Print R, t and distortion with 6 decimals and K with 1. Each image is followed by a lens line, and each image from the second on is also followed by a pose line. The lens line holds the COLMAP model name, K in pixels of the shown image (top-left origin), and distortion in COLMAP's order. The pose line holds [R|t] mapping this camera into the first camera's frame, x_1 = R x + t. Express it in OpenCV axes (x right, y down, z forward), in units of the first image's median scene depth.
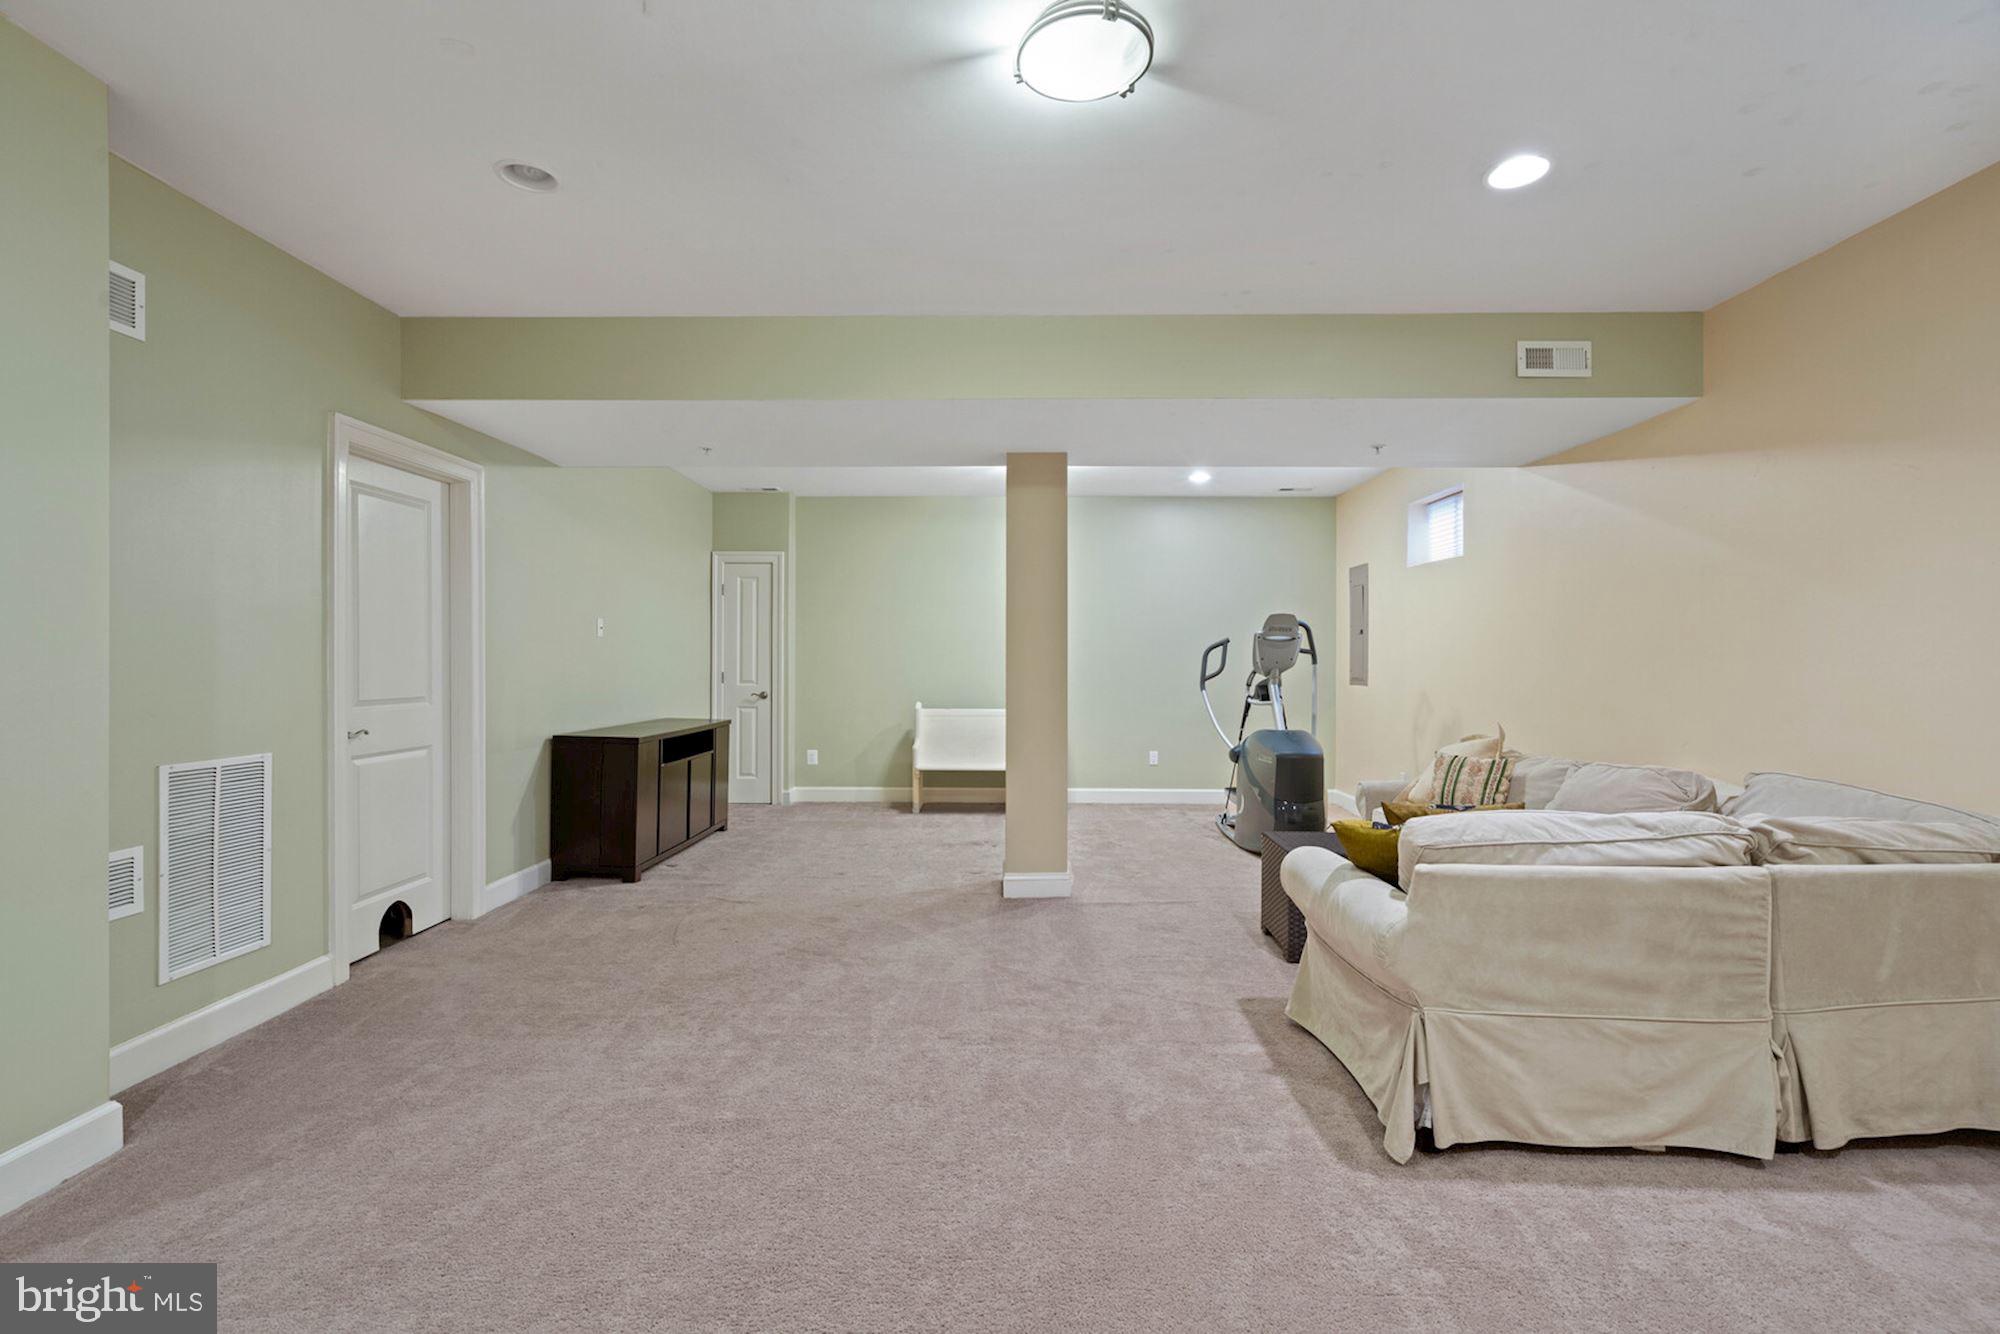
lens RADIAL K [[909.9, 0, 994.3], [0, 909.9, 674.3], [0, 0, 1]] dist [0.000102, 0.000278]
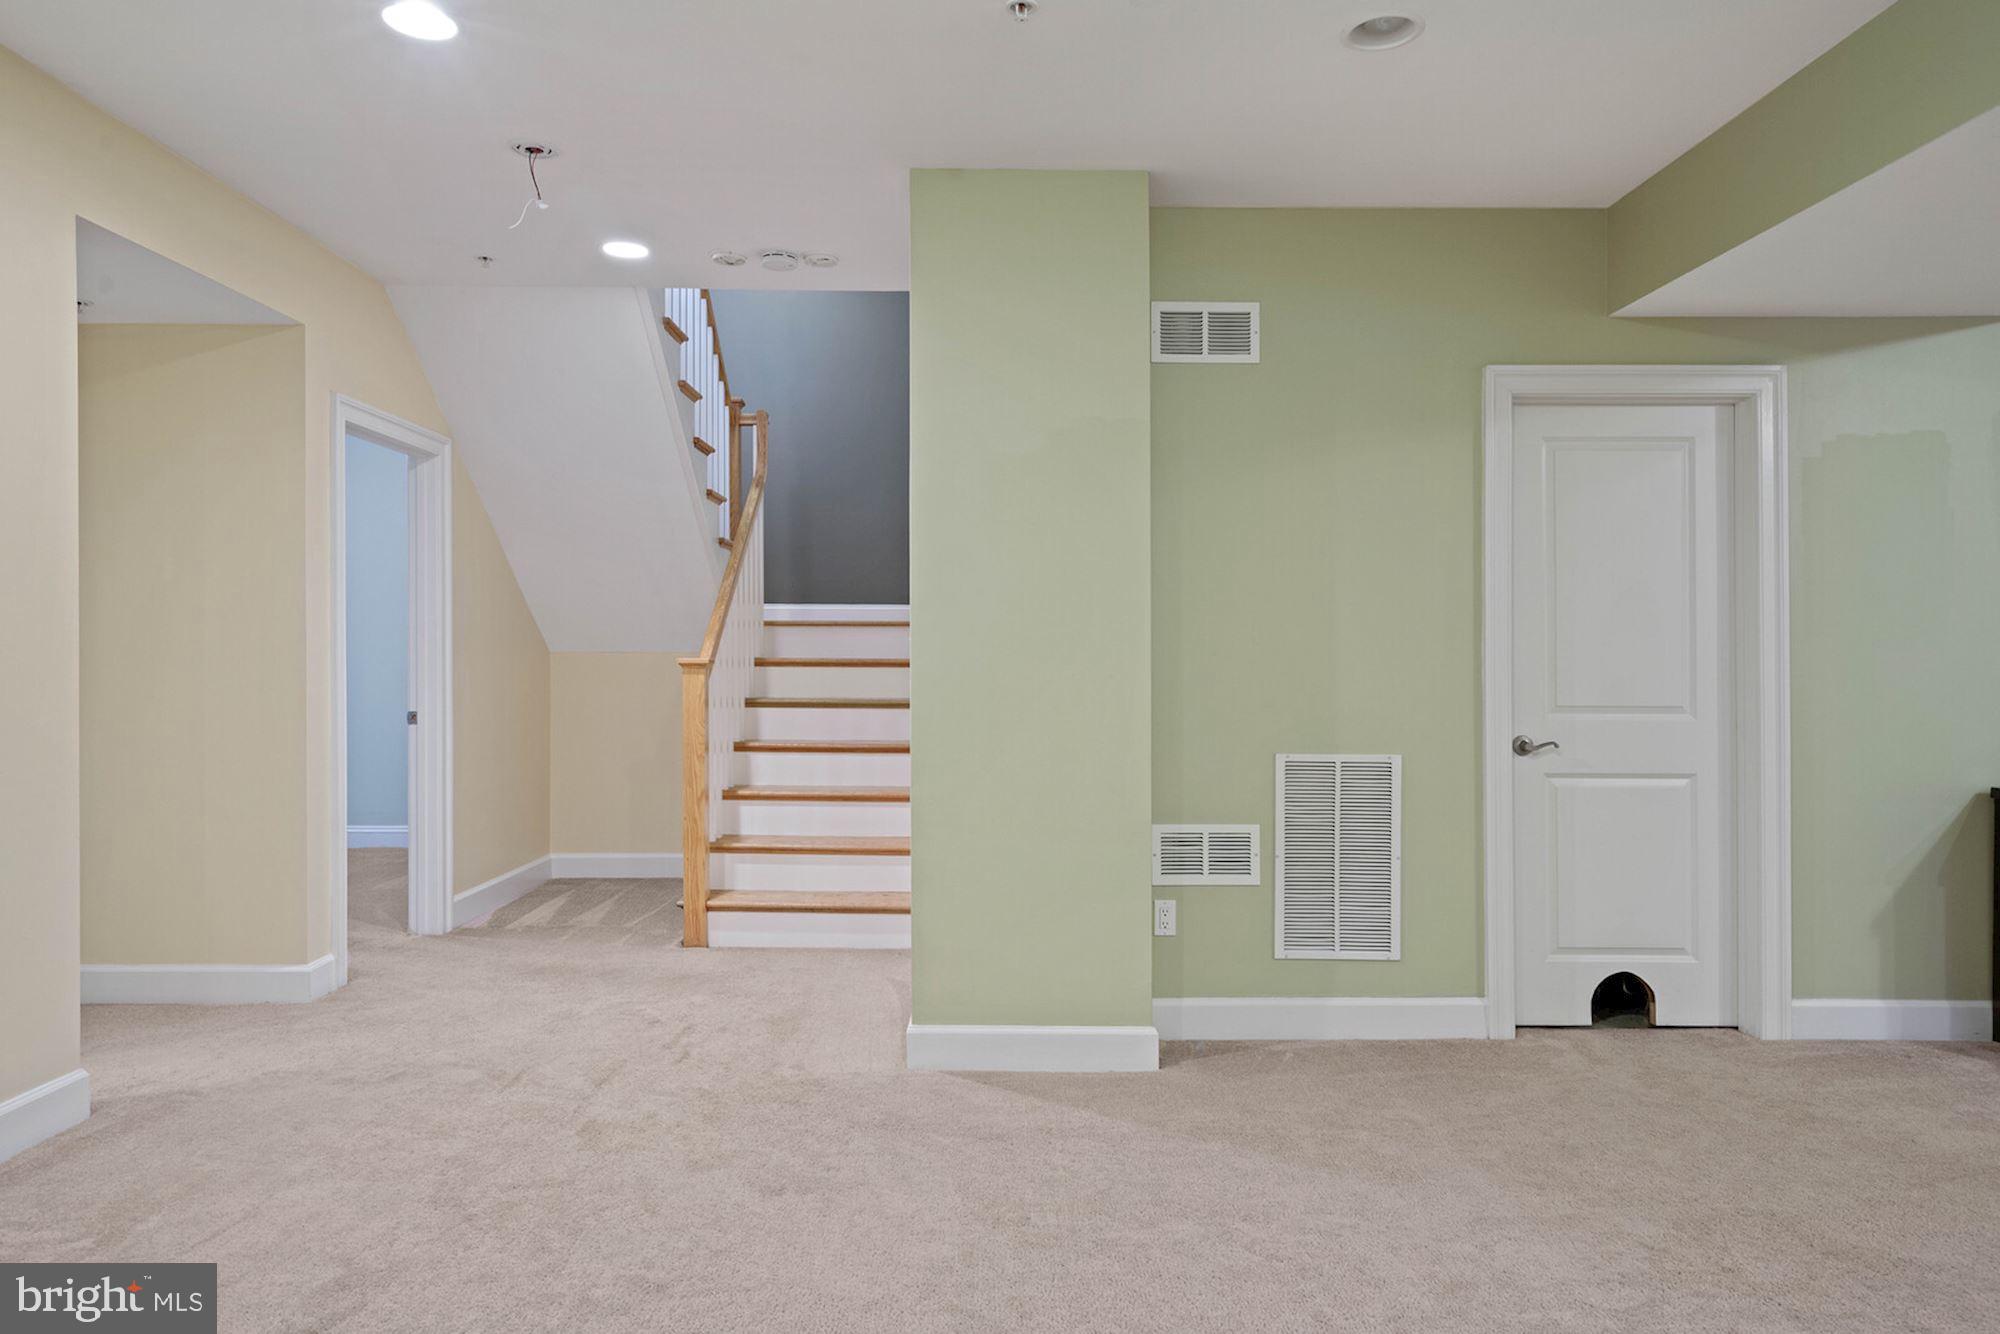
lens RADIAL K [[1258.3, 0, 1000.0], [0, 1258.3, 667.0], [0, 0, 1]] dist [0.000390, 0.001730]
pose [[0.010166, 0.006822, -0.999925, 0.490148], [-0.018766, 0.999802, 0.006630, -0.004243], [0.999772, 0.018697, 0.010292, 0.577359]]
